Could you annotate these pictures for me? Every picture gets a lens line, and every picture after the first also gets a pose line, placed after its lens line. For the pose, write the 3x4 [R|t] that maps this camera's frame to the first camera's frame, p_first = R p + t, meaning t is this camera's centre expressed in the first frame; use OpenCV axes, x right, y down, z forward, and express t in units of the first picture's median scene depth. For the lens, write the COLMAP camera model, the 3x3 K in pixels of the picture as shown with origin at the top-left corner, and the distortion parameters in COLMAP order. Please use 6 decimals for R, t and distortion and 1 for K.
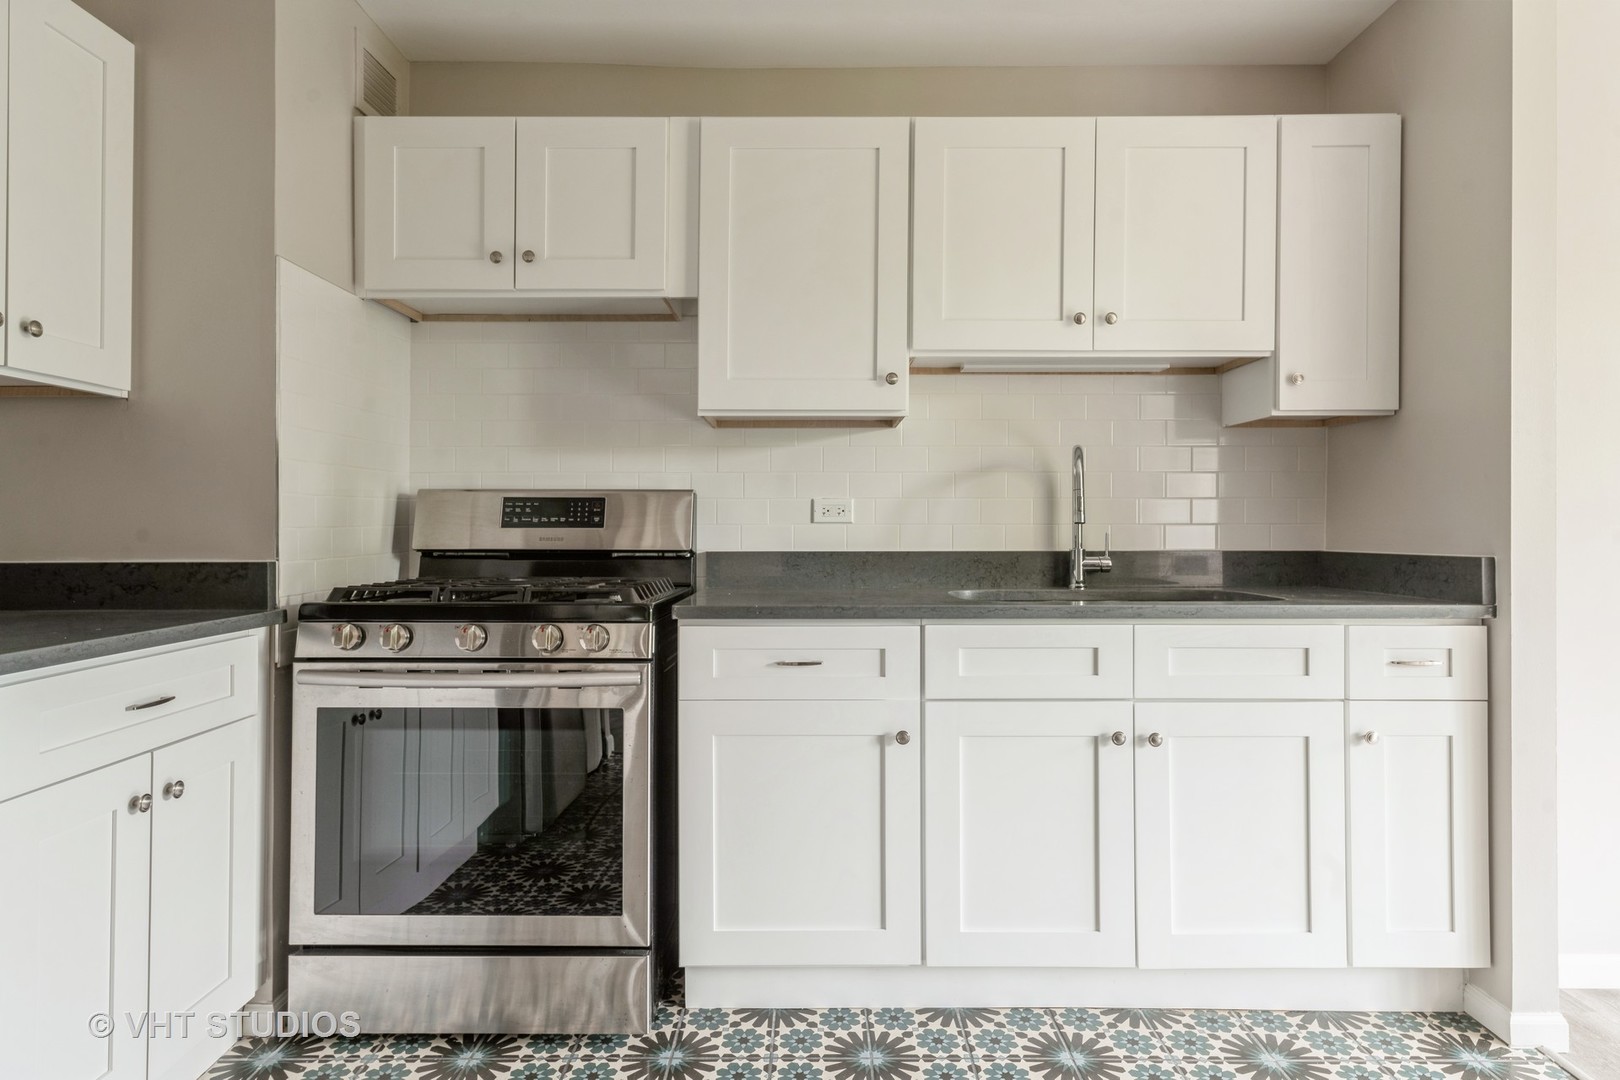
lens RADIAL K [[942.1, 0, 811.8], [0, 942.1, 516.0], [0, 0, 1]] dist [0.015513, 0.000966]
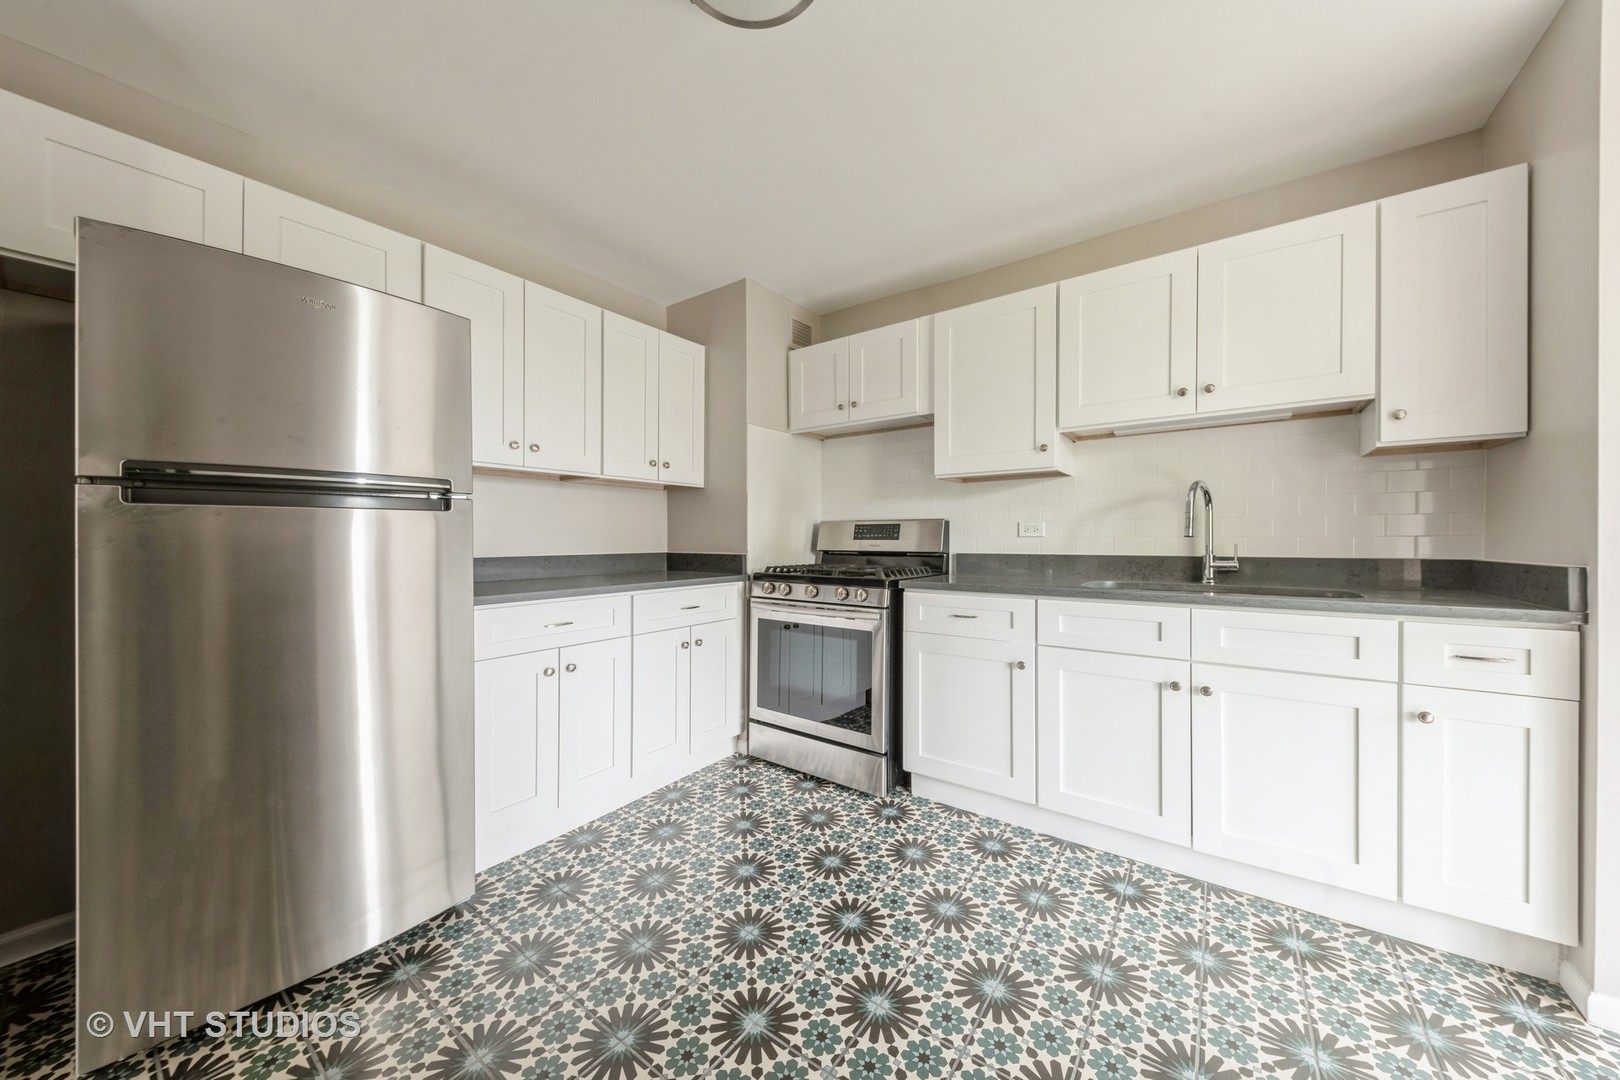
lens RADIAL K [[551.1, 0, 810.0], [0, 551.1, 540.0], [0, 0, 1]] dist [0.008037, -0.005222]
pose [[0.806206, -0.000076, -0.591635, 0.353080], [0.008037, 0.999909, 0.010824, -0.000371], [0.591581, -0.013482, 0.806133, -0.003332]]
